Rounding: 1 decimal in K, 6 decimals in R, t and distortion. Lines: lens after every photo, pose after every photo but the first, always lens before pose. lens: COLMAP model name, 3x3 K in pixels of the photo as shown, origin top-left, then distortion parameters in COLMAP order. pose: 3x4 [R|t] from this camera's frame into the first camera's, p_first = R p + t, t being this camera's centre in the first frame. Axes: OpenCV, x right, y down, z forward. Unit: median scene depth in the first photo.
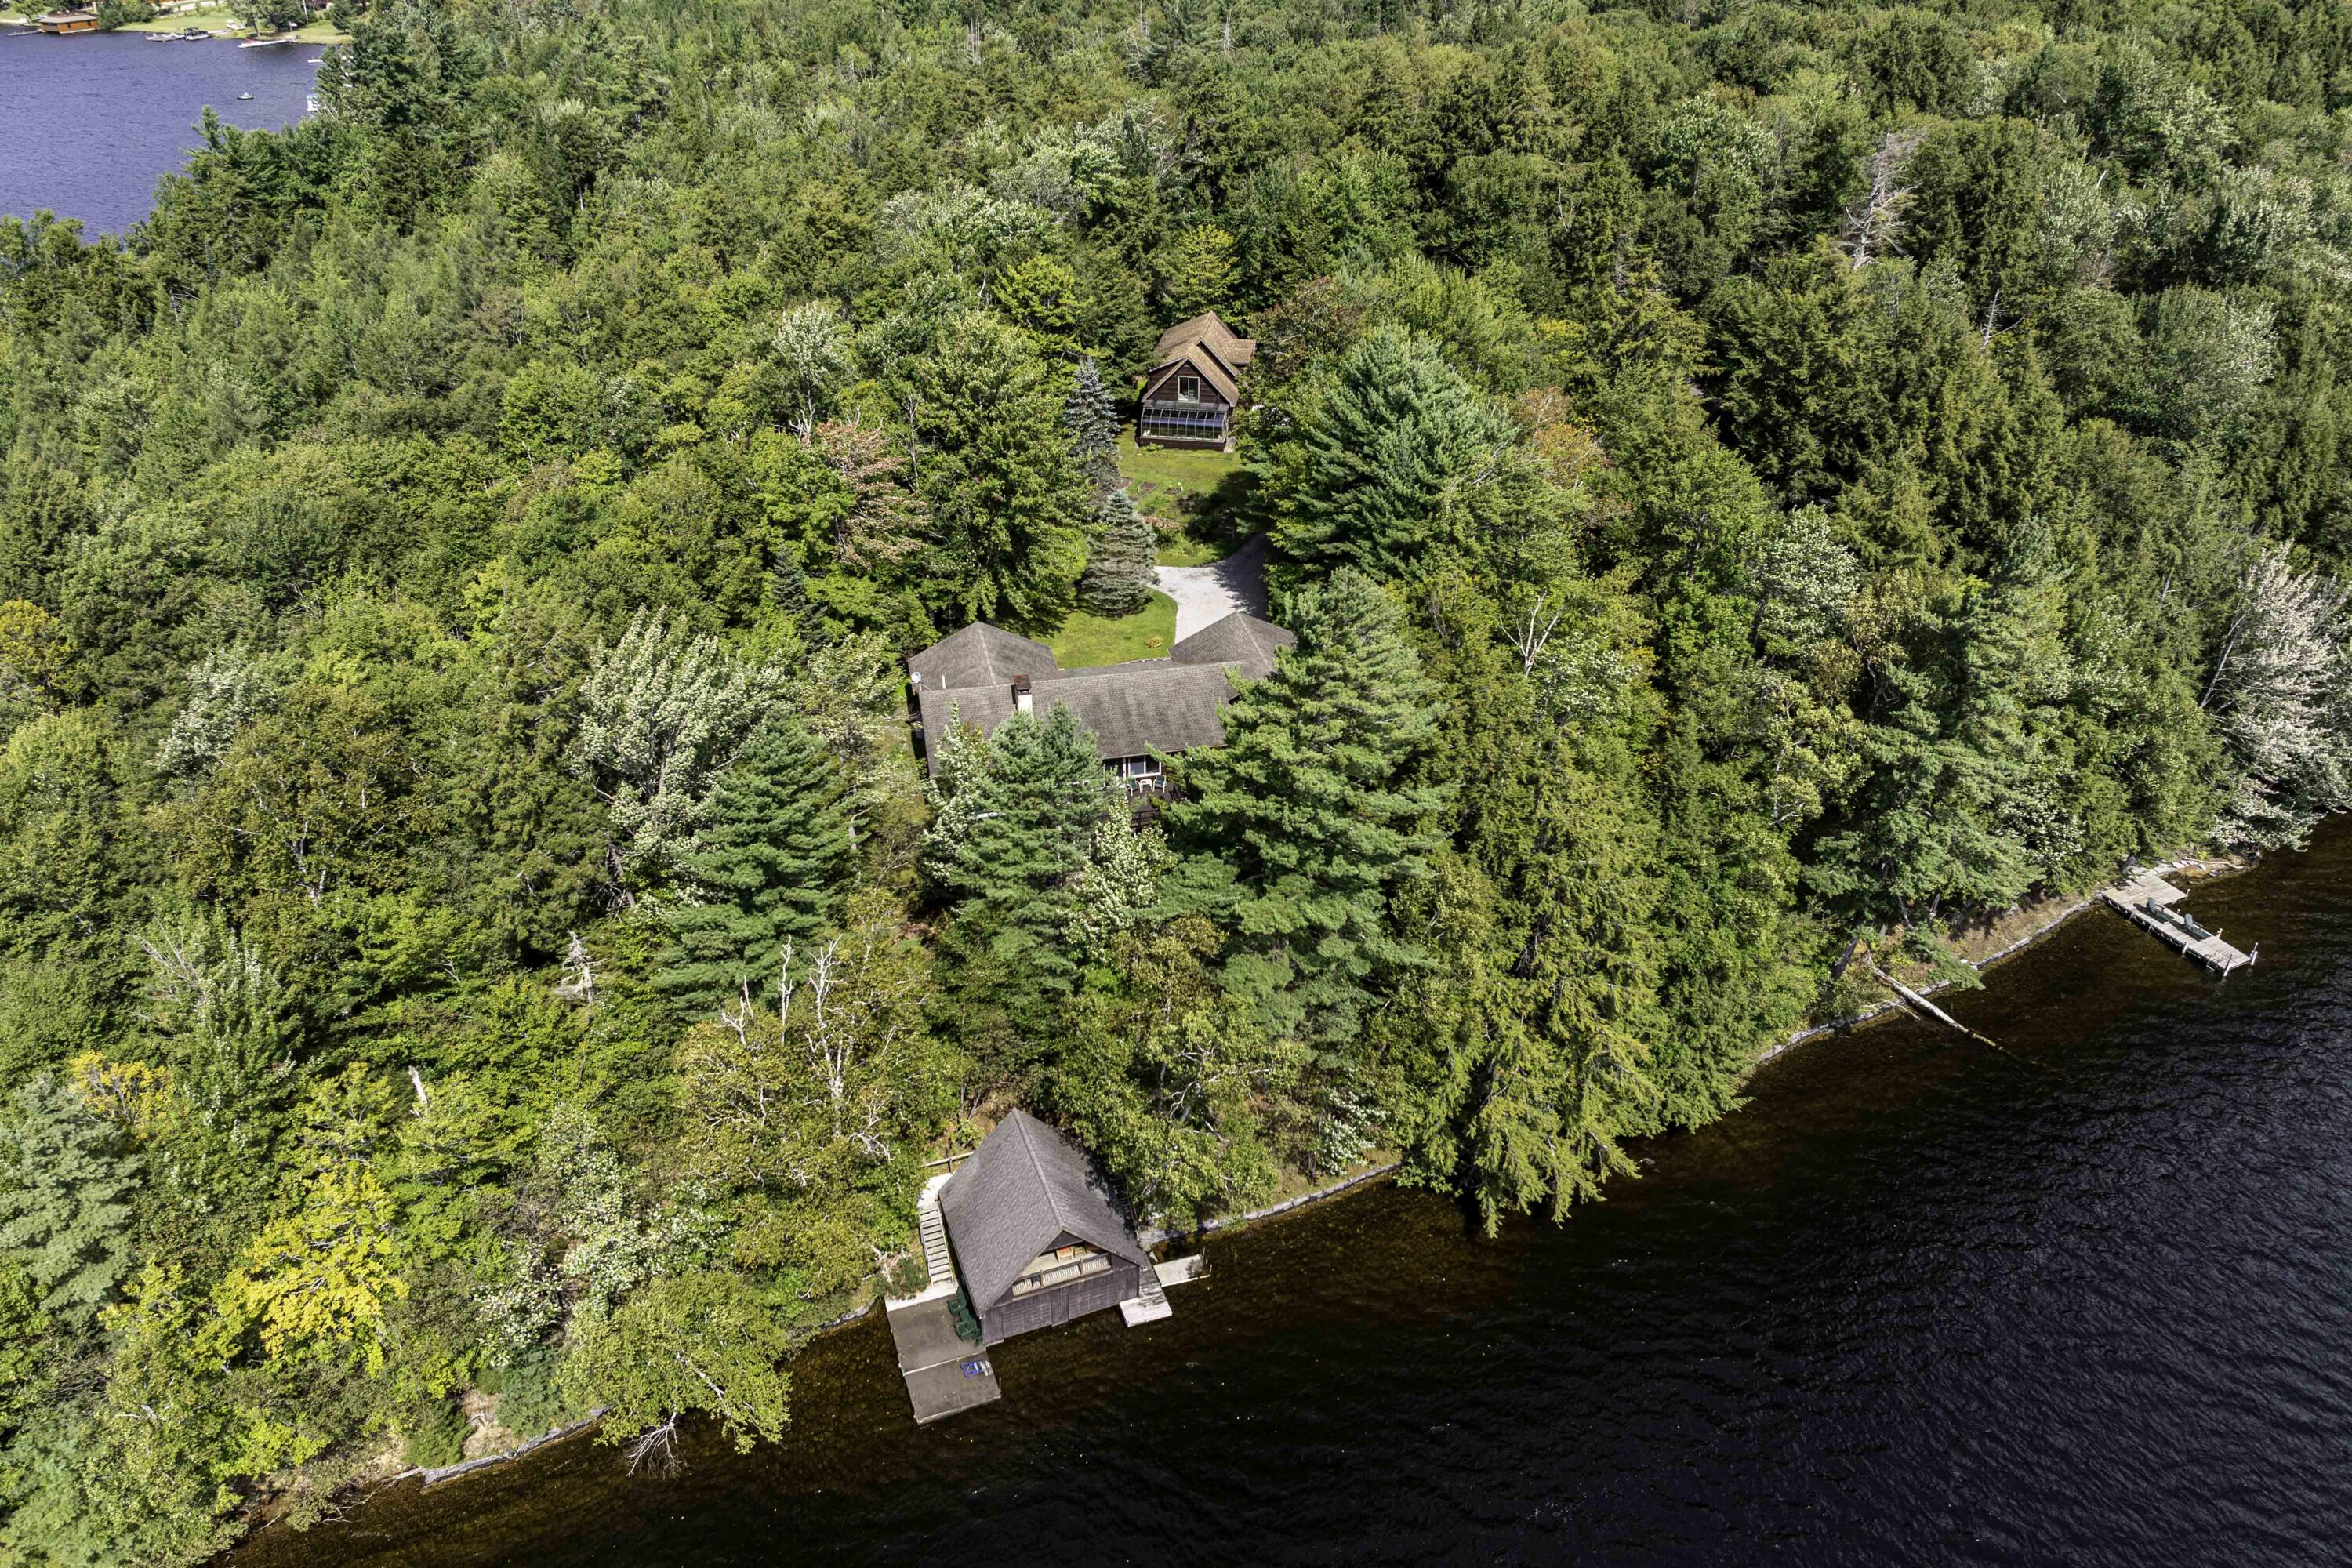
lens RADIAL K [[1643.2, 0, 1183.7], [0, 1643.2, 758.8], [0, 0, 1]] dist [0.017160, -0.035309]
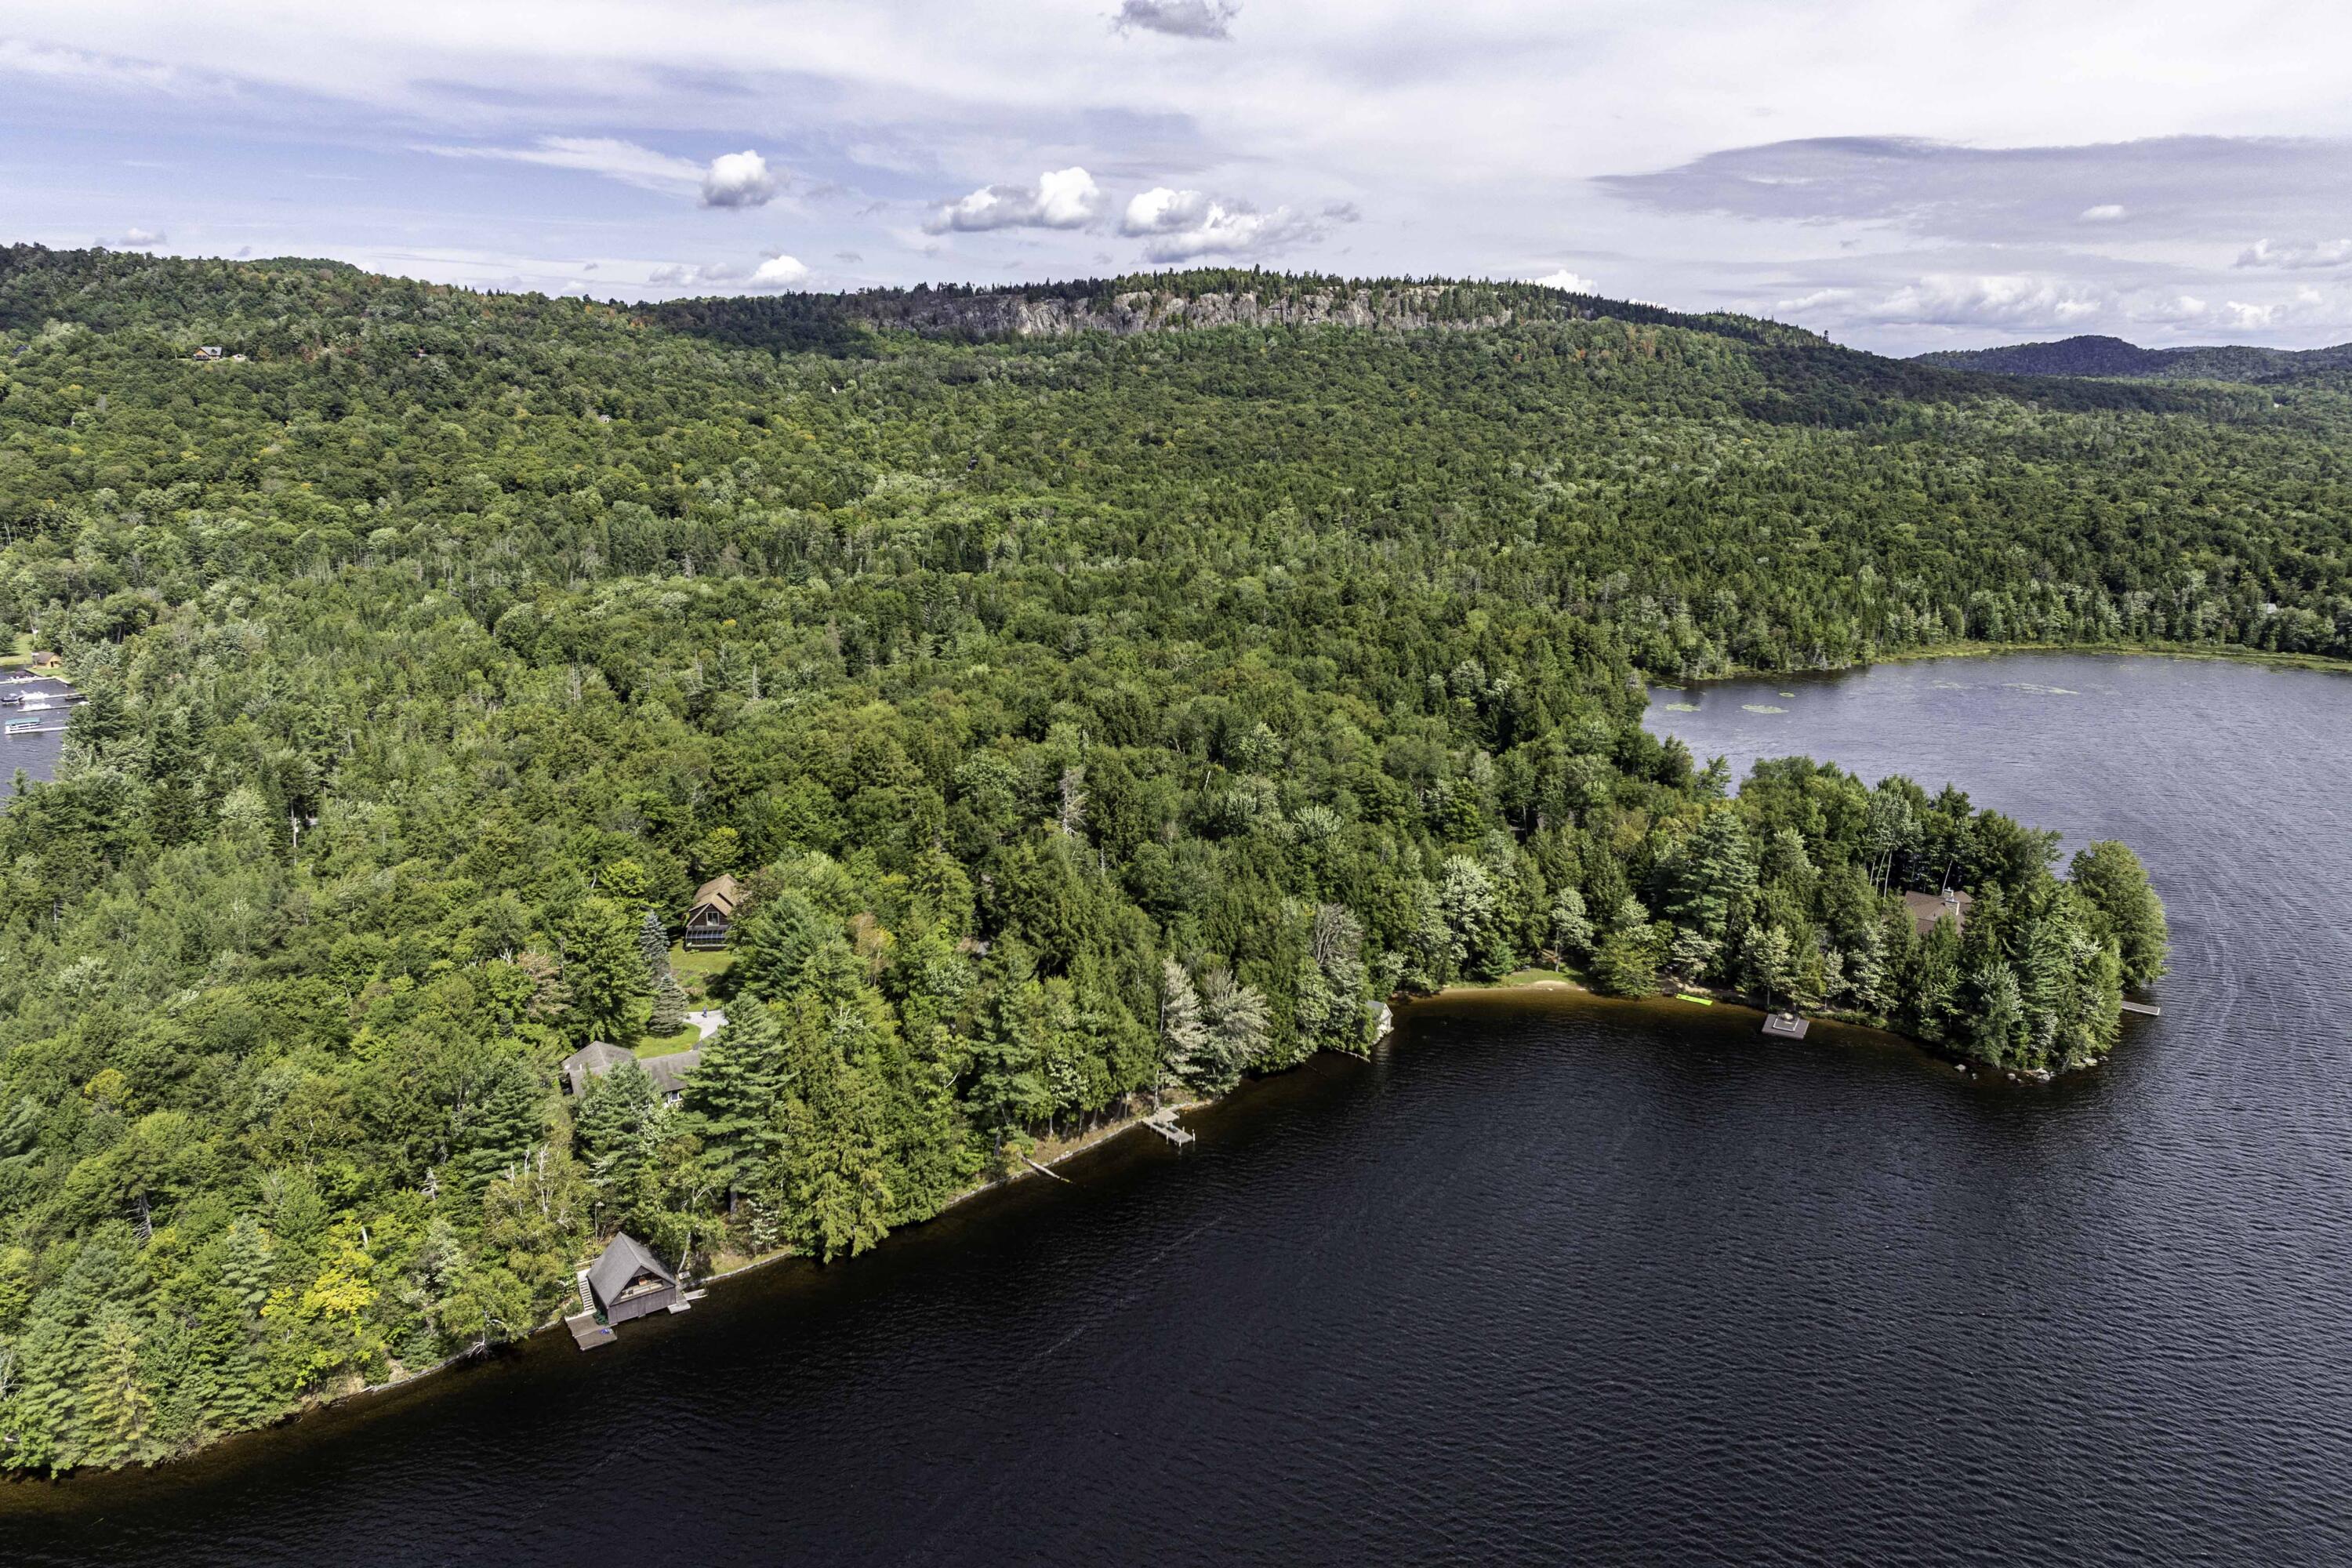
lens RADIAL K [[1643.2, 0, 1185.8], [0, 1643.2, 773.7], [0, 0, 1]] dist [0.017160, -0.035309]
pose [[0.969827, -0.052004, 0.238185, 0.125917], [0.115880, 0.957897, -0.262690, 0.235386], [-0.214495, 0.282364, 0.935020, -1.261447]]
